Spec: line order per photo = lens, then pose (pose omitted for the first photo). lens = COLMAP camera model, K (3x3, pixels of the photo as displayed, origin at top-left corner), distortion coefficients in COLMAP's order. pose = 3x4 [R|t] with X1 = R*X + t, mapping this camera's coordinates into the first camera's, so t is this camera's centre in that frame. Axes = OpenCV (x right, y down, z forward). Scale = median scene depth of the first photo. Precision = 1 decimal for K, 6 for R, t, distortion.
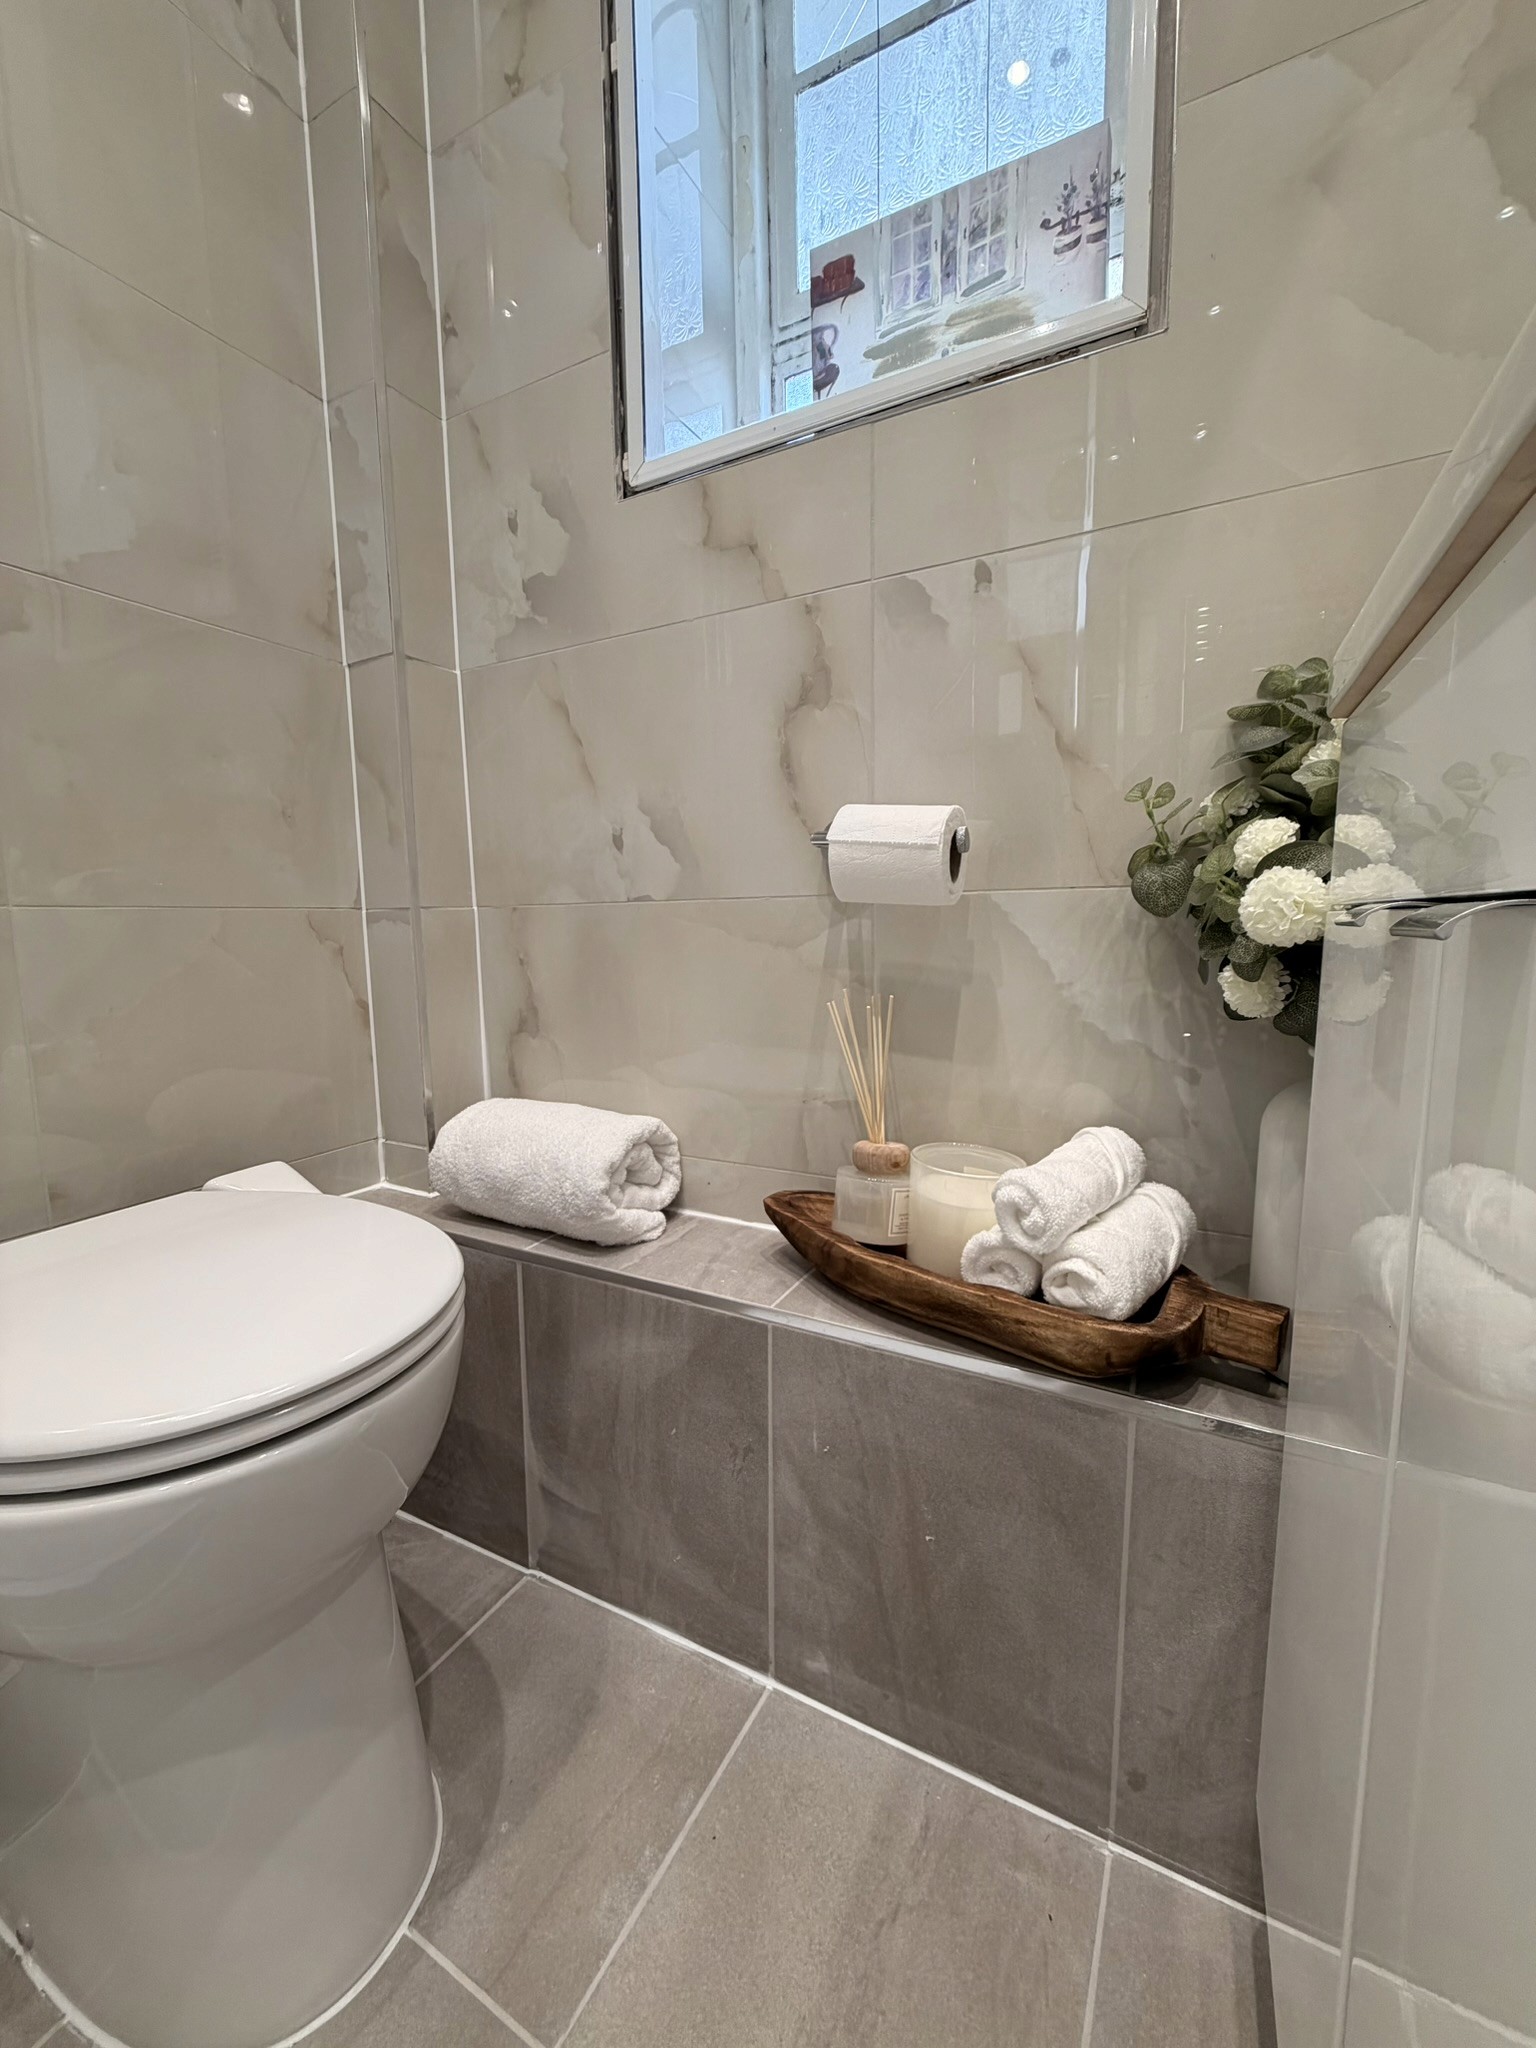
lens RADIAL K [[828.7, 0, 772.4], [0, 828.7, 1012.3], [0, 0, 1]] dist [0.000474, -0.000095]
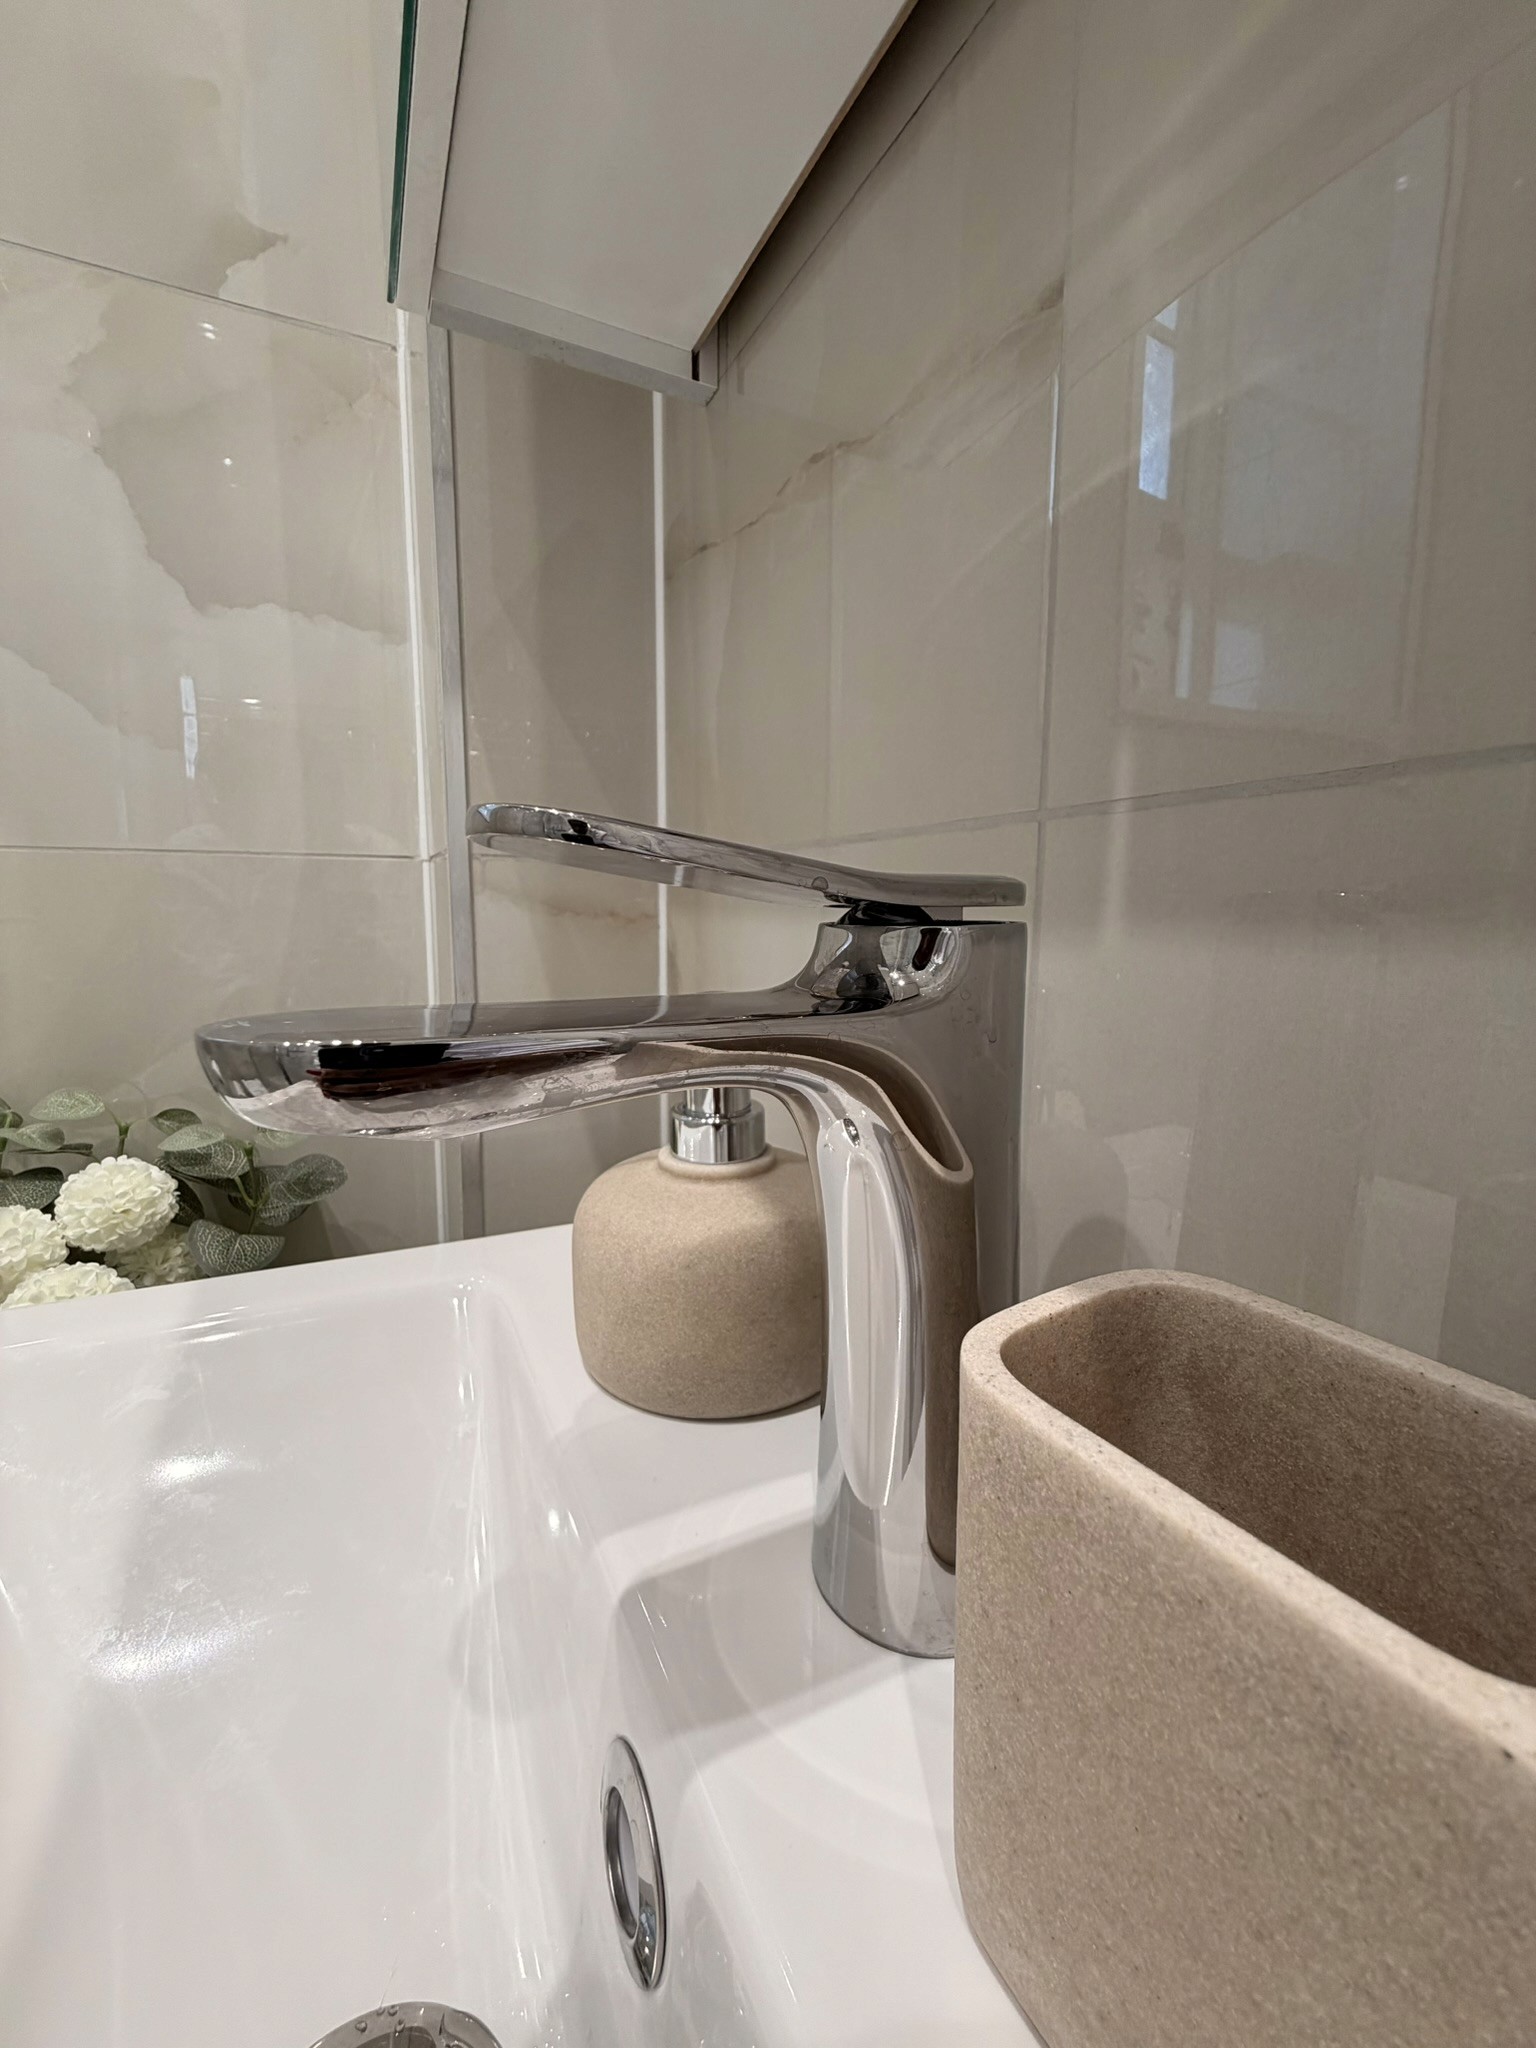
lens RADIAL K [[817.8, 0, 777.1], [0, 817.8, 1021.6], [0, 0, 1]] dist [0.000454, 0.000275]
pose [[0.588770, -0.091421, 0.803114, 0.344467], [0.074781, 0.995483, 0.058496, -0.331905], [-0.804834, 0.025617, 0.592947, 0.027474]]
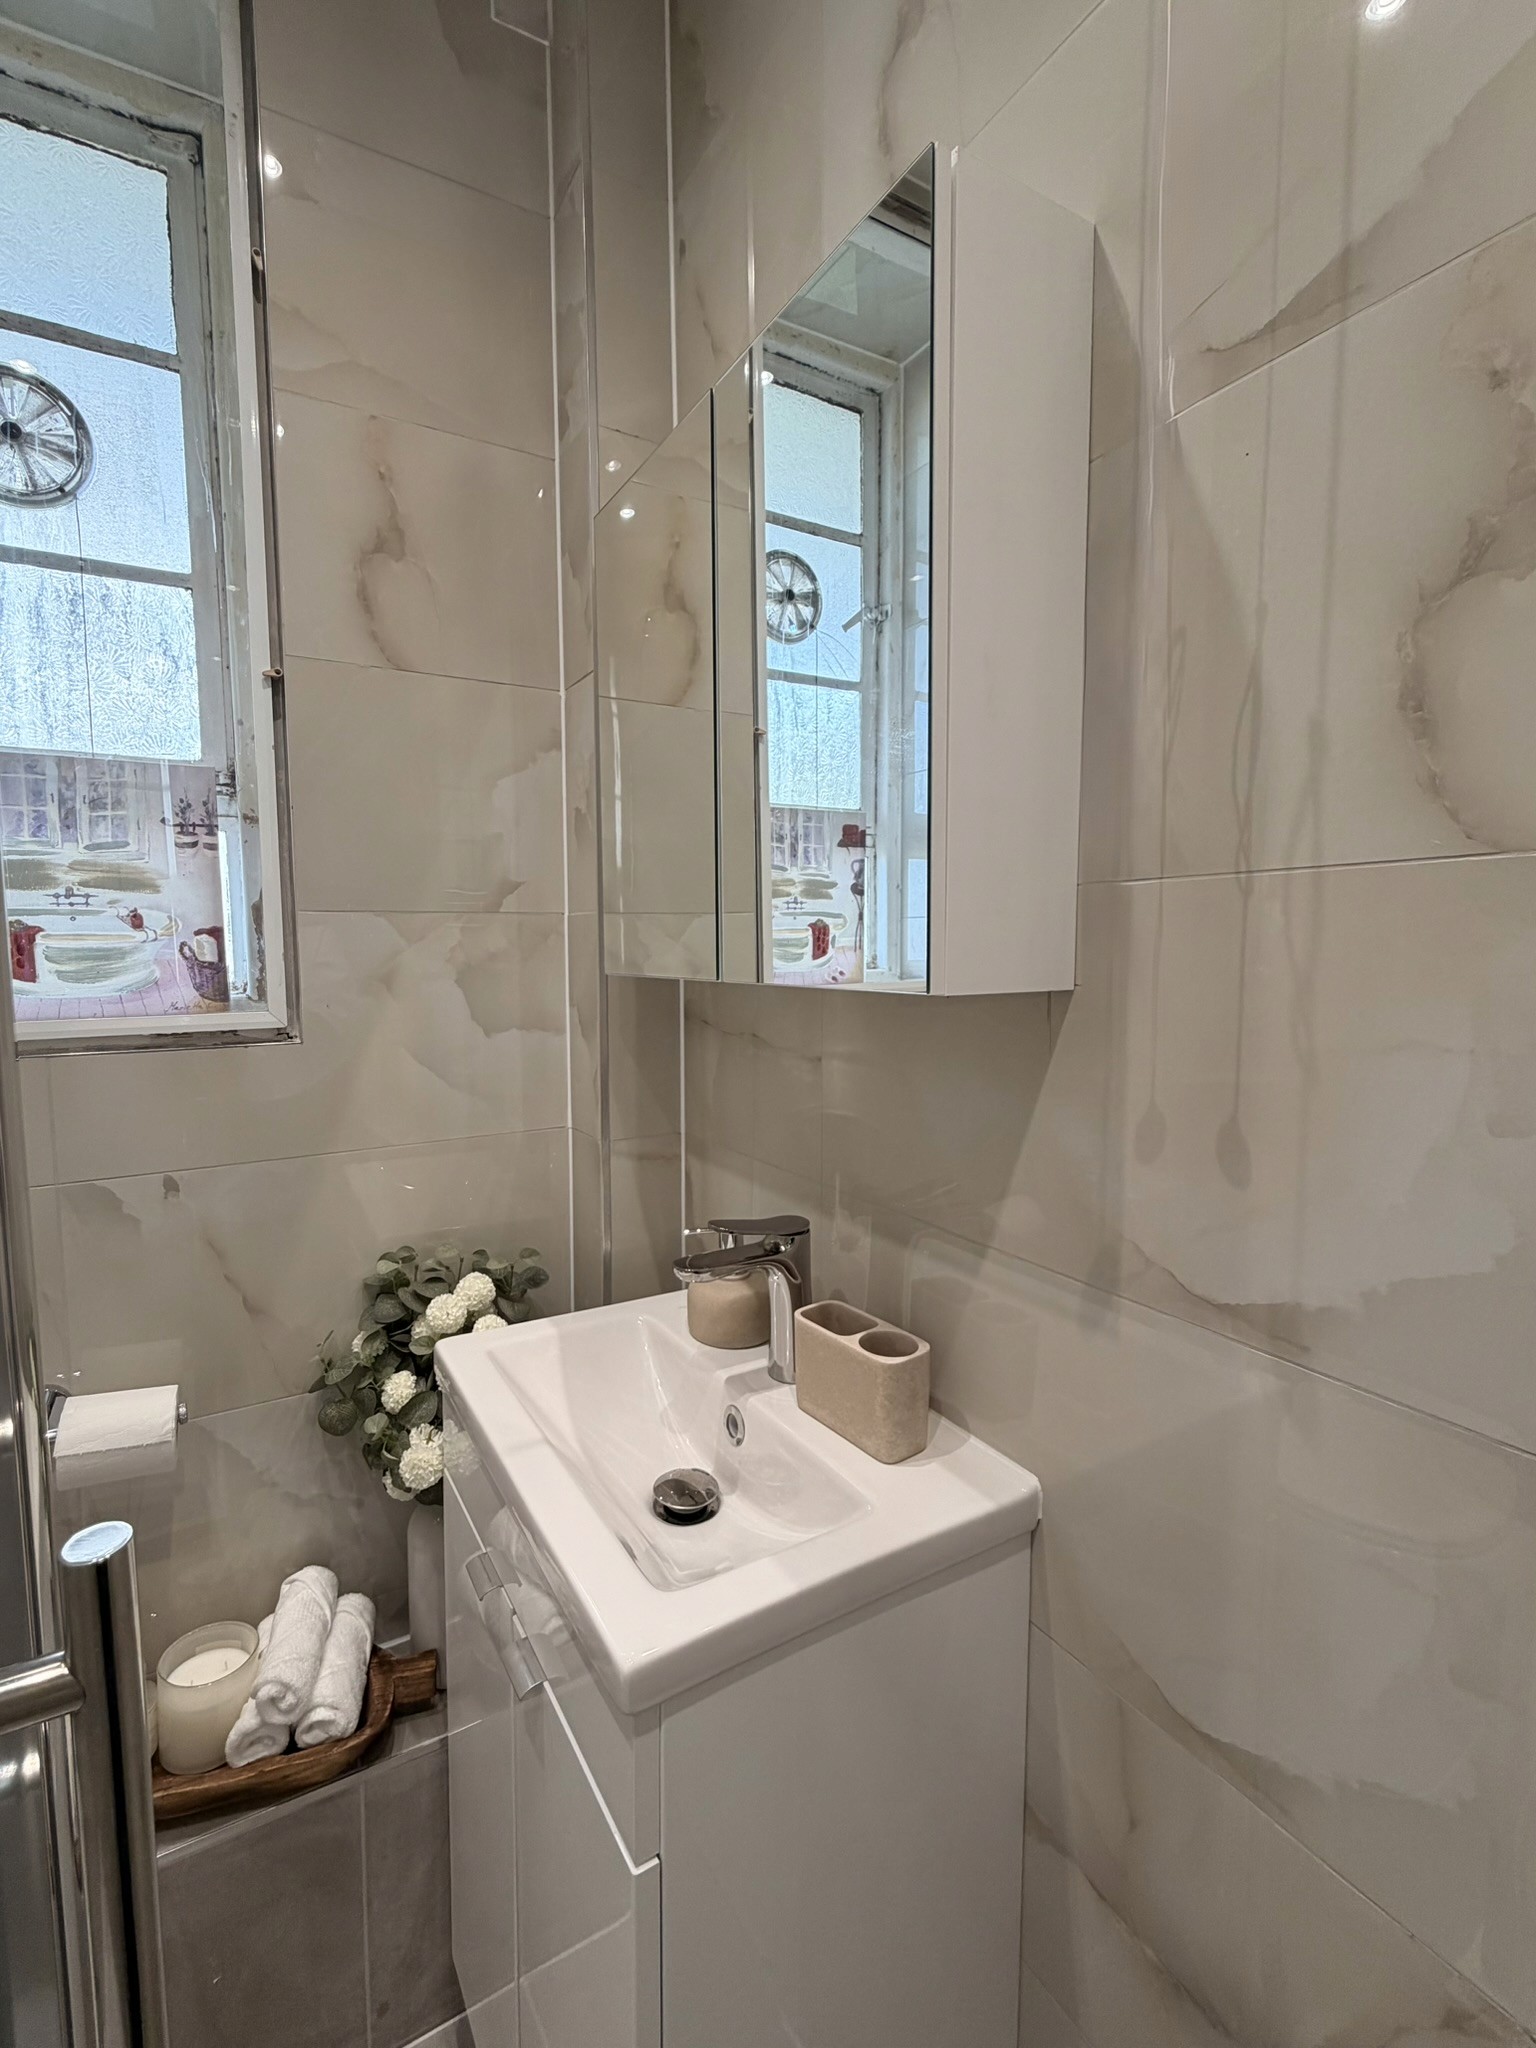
lens RADIAL K [[860.9, 0, 697.4], [0, 860.9, 1017.2], [0, 0, 1]] dist [-0.000174, -0.000343]
pose [[0.556276, -0.058728, 0.828919, -0.310206], [0.095398, 0.995418, 0.006504, -0.589014], [-0.825503, 0.075459, 0.559330, -0.352426]]
